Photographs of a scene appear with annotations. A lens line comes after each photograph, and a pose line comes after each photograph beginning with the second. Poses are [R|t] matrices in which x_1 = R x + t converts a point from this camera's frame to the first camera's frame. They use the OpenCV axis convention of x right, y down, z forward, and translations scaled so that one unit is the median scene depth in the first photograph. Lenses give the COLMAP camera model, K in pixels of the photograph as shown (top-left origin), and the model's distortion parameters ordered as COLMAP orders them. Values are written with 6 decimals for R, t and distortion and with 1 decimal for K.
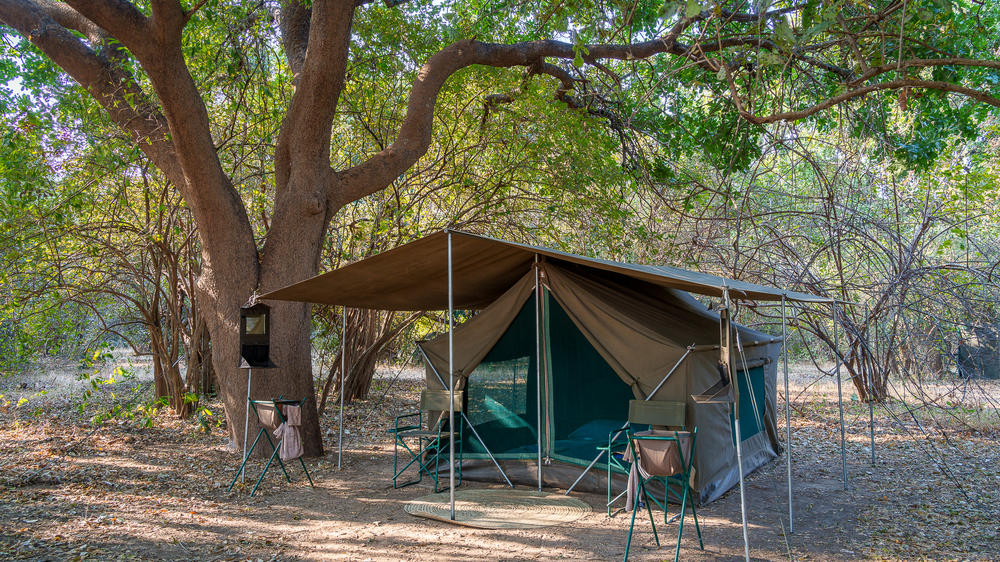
lens RADIAL K [[837.2, 0, 500.0], [0, 837.2, 281.0], [0, 0, 1]] dist [0.026459, 0.002230]
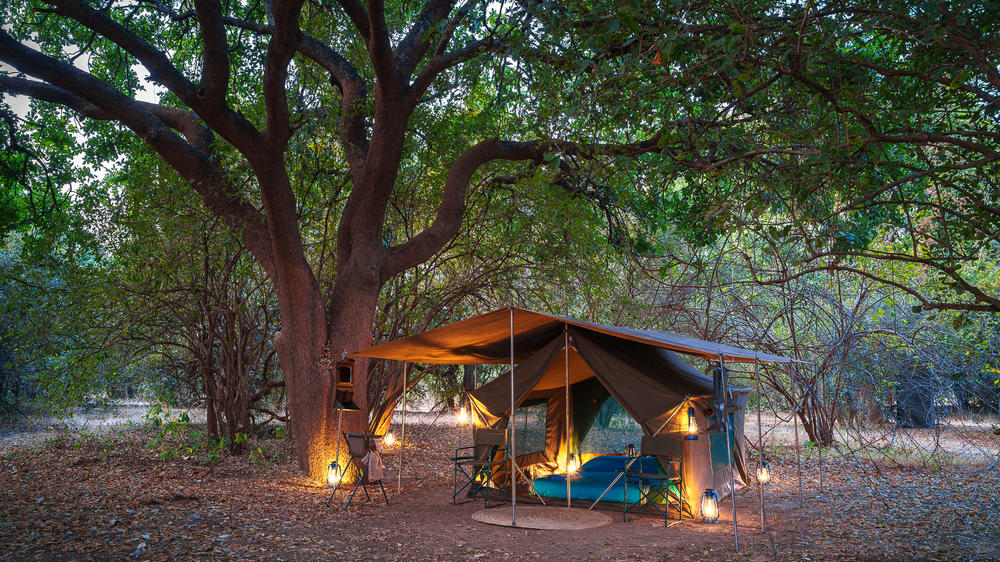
lens RADIAL K [[837.2, 0, 500.0], [0, 837.2, 281.0], [0, 0, 1]] dist [0.026459, 0.002230]
pose [[0.998505, 0.016508, 0.052105, -0.068810], [-0.013426, 0.998170, -0.058956, -0.010232], [-0.052983, 0.058169, 0.996900, -0.157540]]
